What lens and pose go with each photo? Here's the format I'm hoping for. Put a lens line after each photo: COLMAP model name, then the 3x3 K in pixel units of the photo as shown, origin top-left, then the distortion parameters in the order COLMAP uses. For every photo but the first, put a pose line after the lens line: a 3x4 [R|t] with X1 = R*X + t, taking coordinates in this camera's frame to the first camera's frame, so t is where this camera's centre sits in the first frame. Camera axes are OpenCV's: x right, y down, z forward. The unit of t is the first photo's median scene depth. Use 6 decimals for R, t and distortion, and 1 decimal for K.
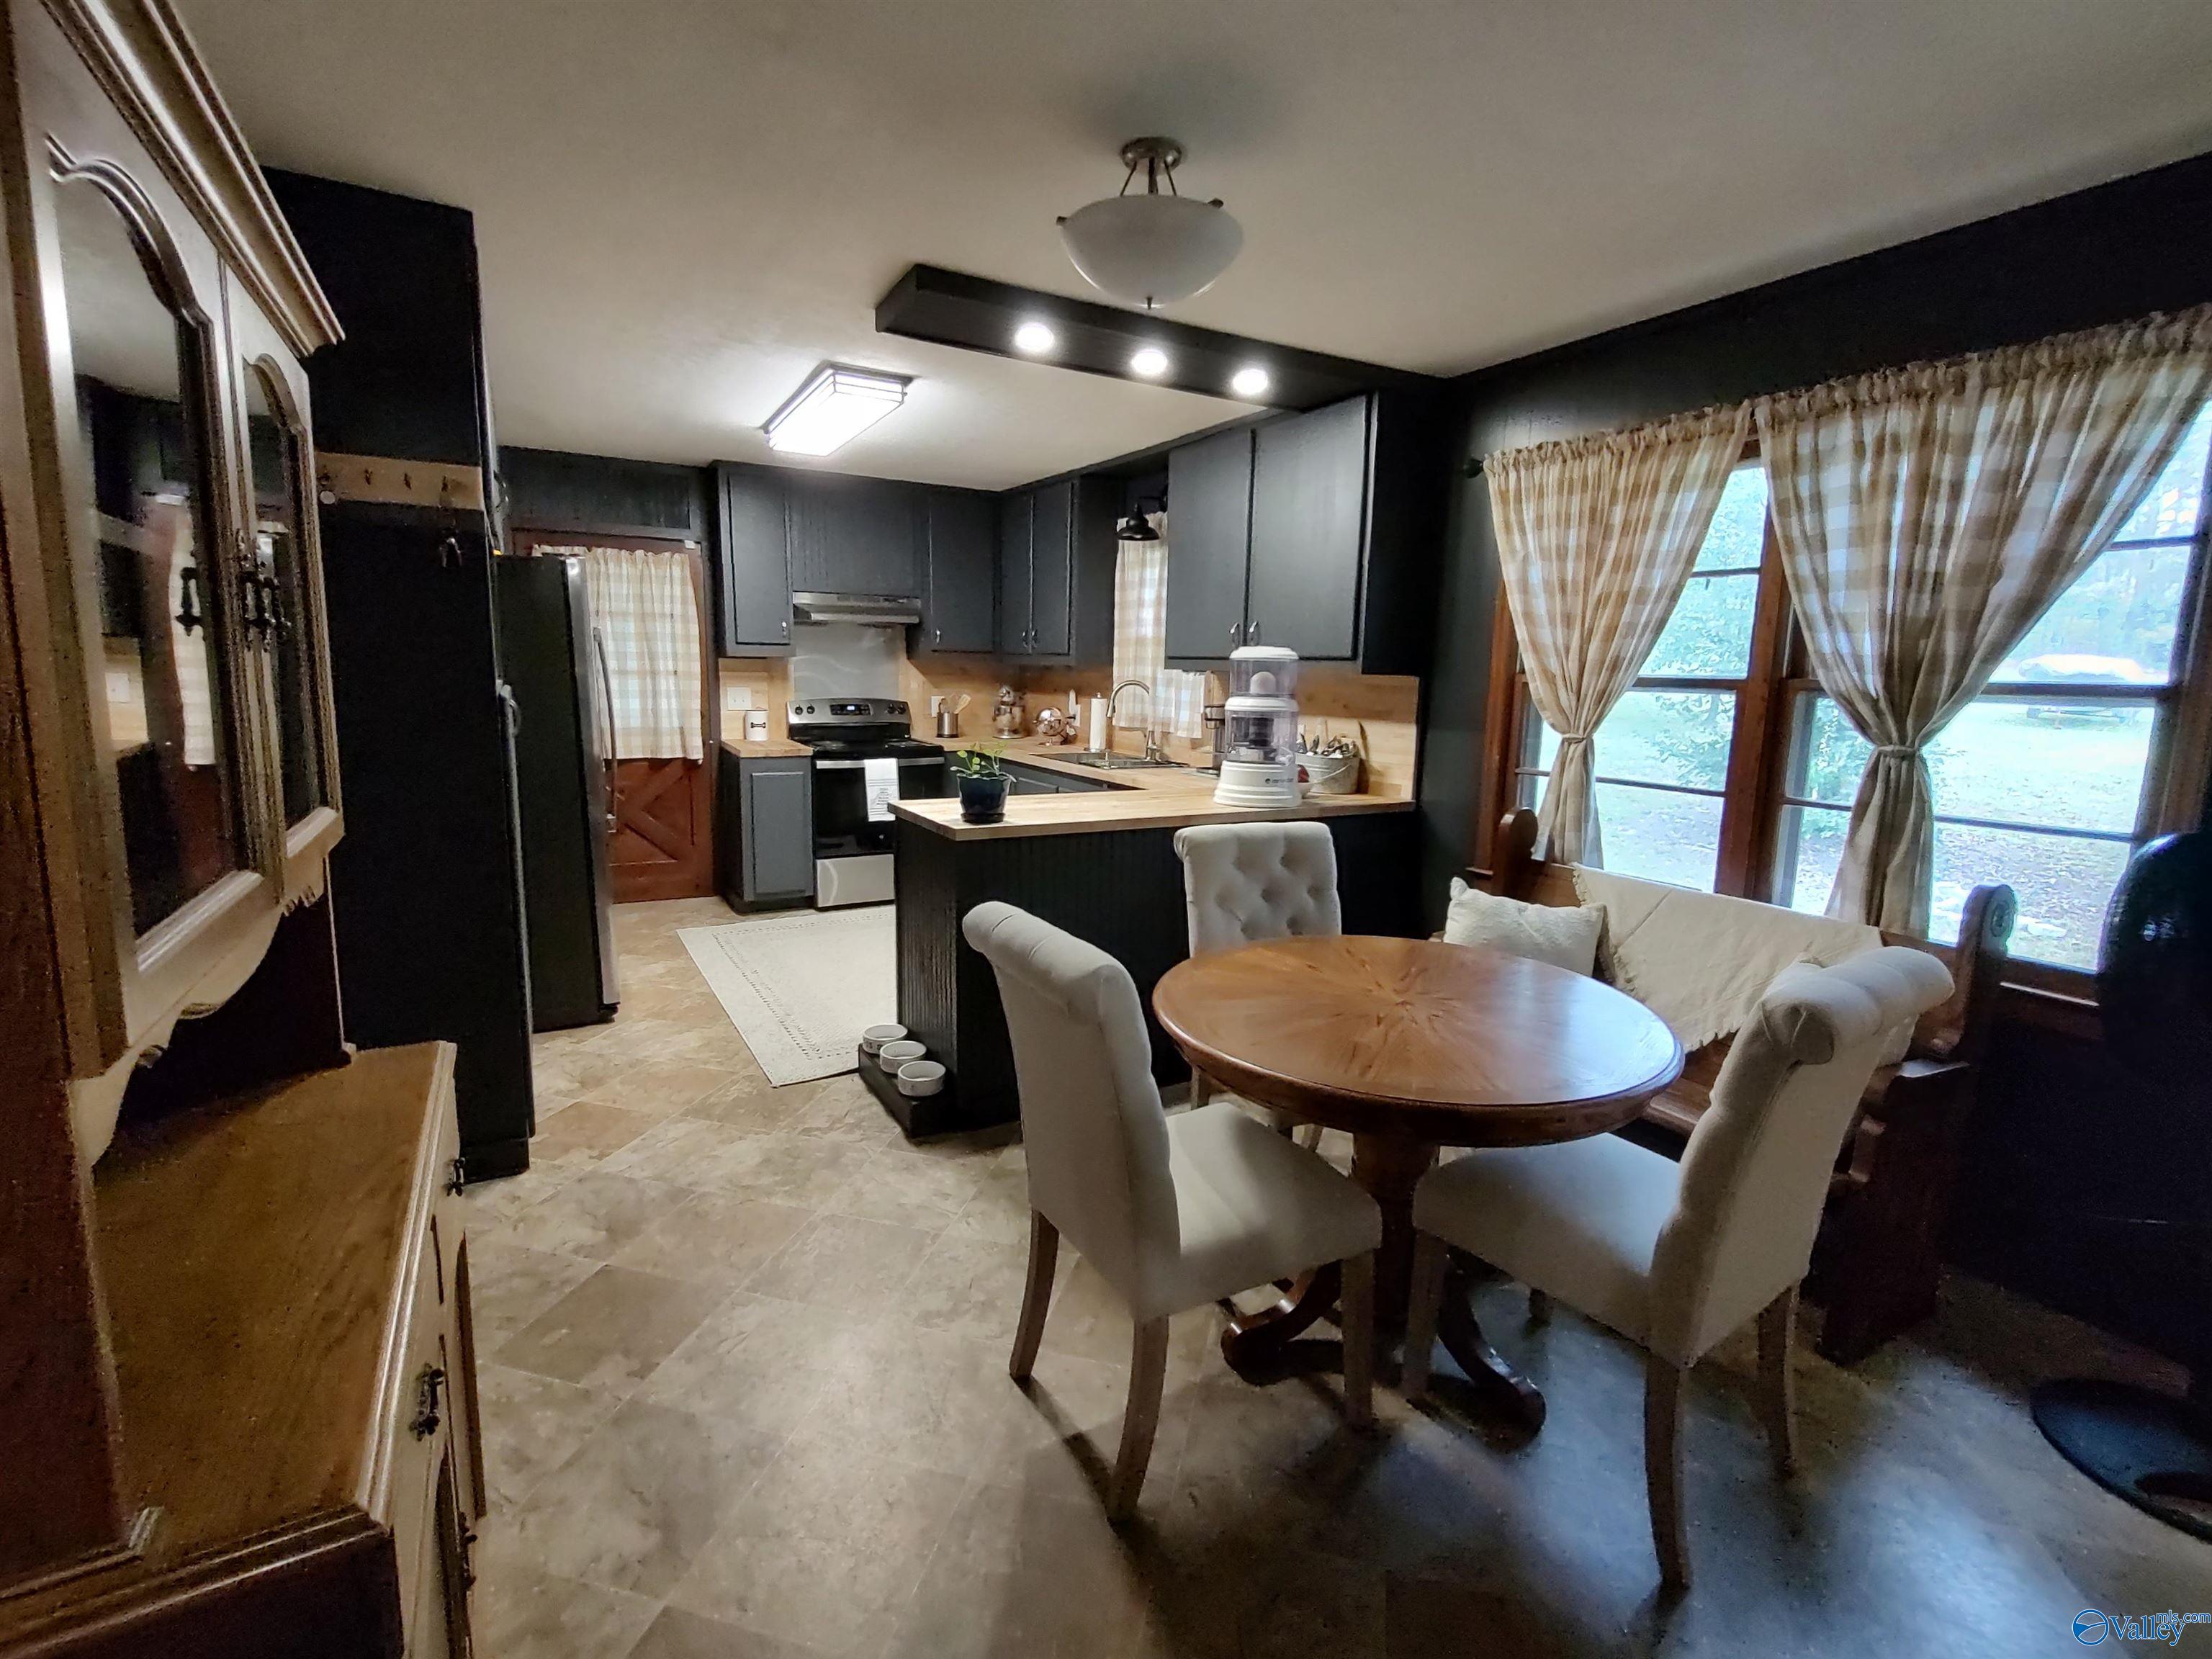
lens RADIAL K [[1004.3, 0, 1110.9], [0, 1004.3, 828.5], [0, 0, 1]] dist [0.001855, -0.002258]
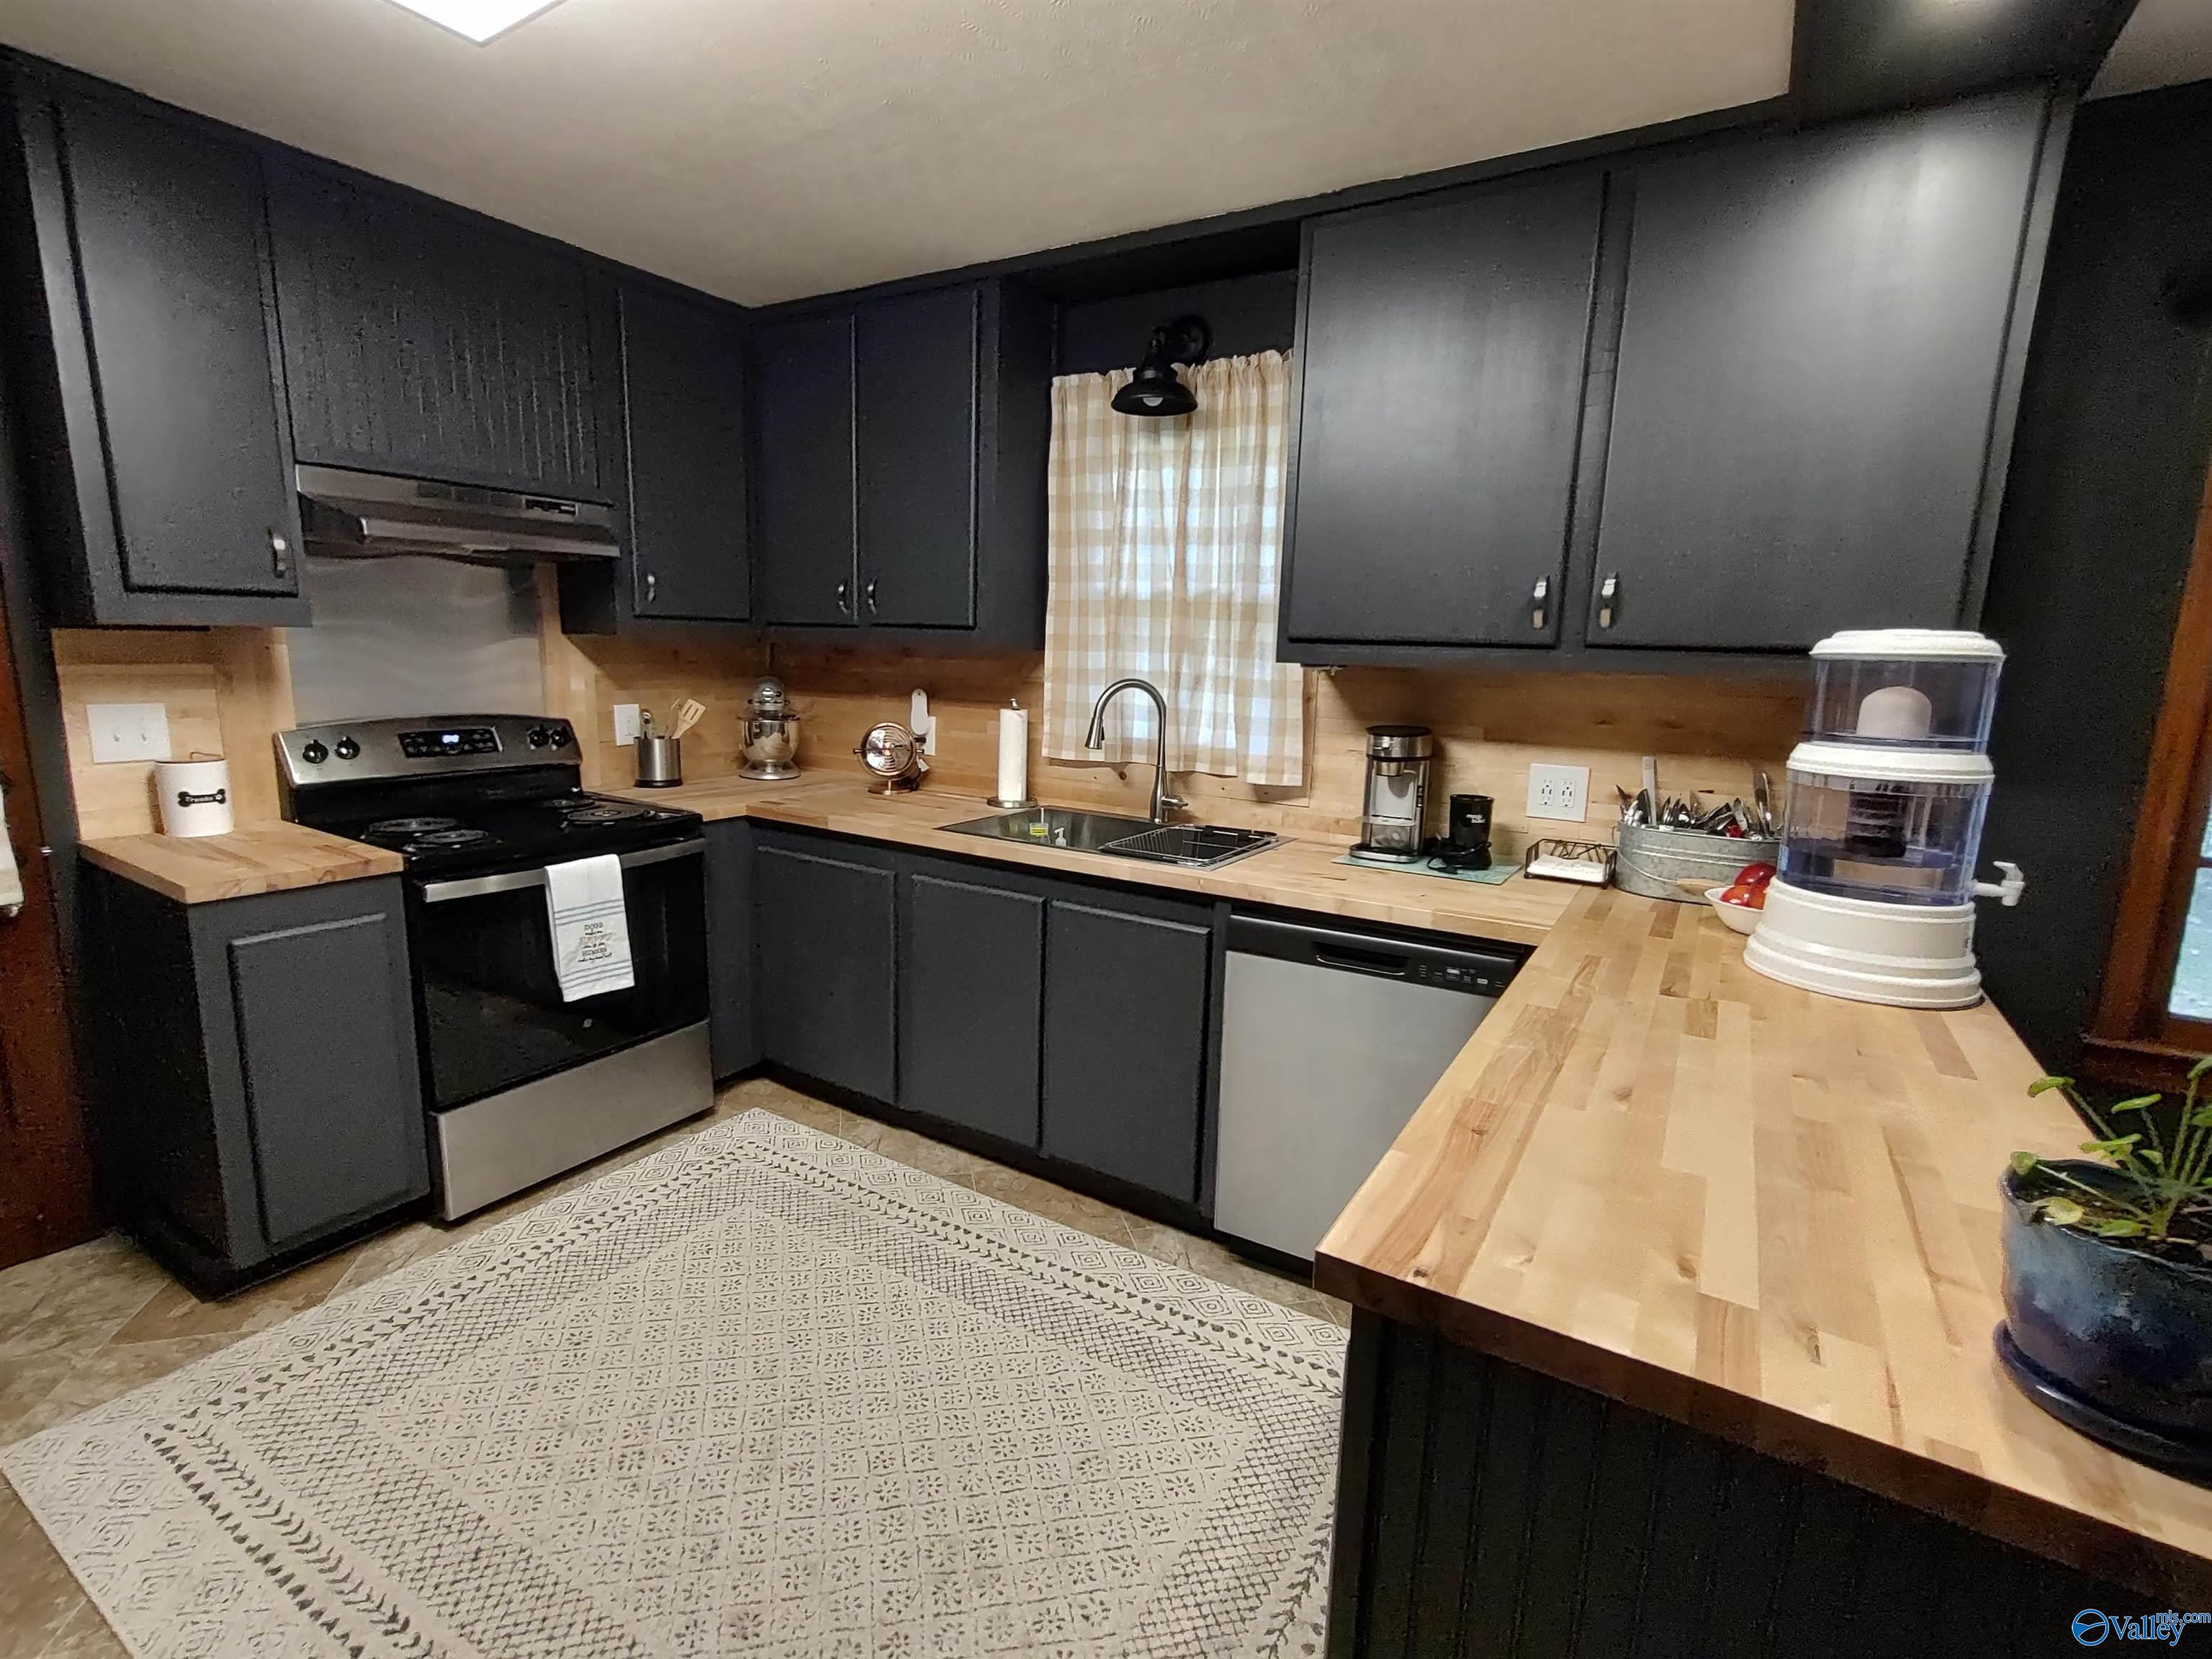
lens RADIAL K [[1004.3, 0, 1116.7], [0, 1004.3, 834.3], [0, 0, 1]] dist [0.001855, -0.002258]
pose [[0.877843, -0.086262, 0.471116, -0.230082], [0.068119, 0.996134, 0.055466, -0.088992], [-0.474080, -0.016598, 0.880325, 0.494042]]
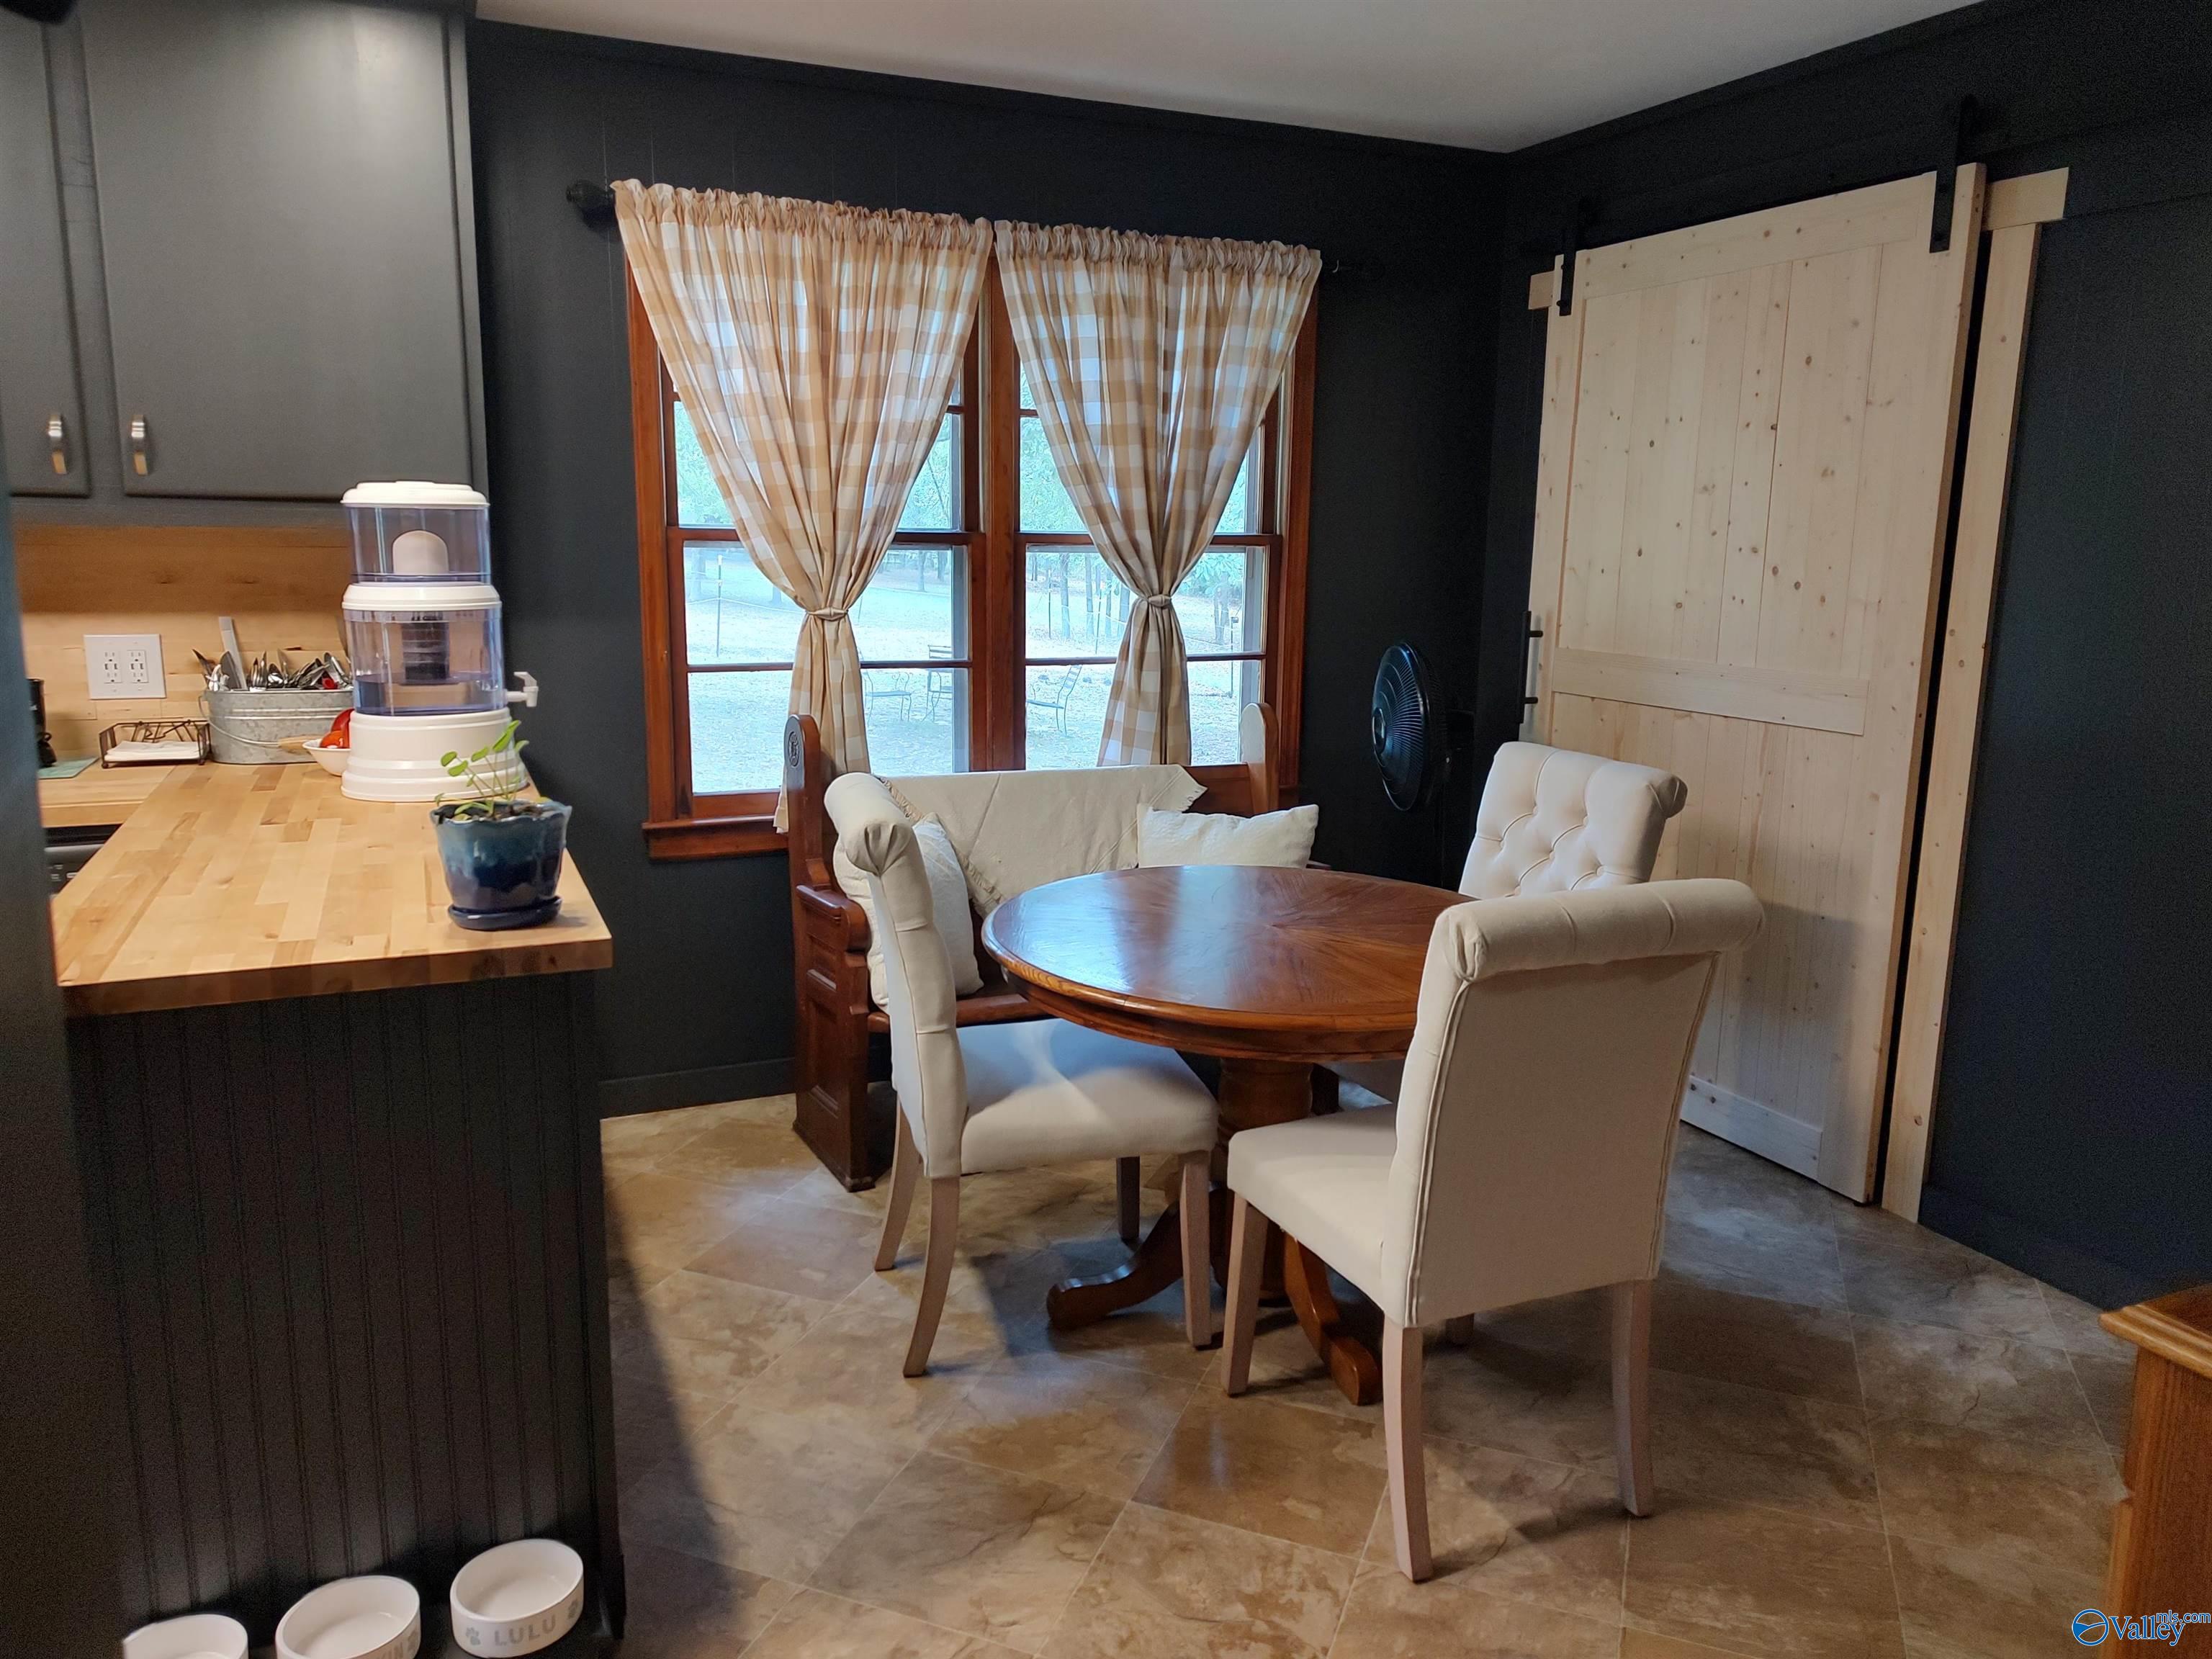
lens RADIAL K [[1614.7, 0, 1110.5], [0, 1614.7, 790.0], [0, 0, 1]] dist [0.028093, -0.018013]
pose [[0.115208, -0.182076, 0.976512, -0.402409], [0.144358, 0.975690, 0.164892, -0.072406], [-0.982796, 0.121971, 0.138692, 0.356943]]
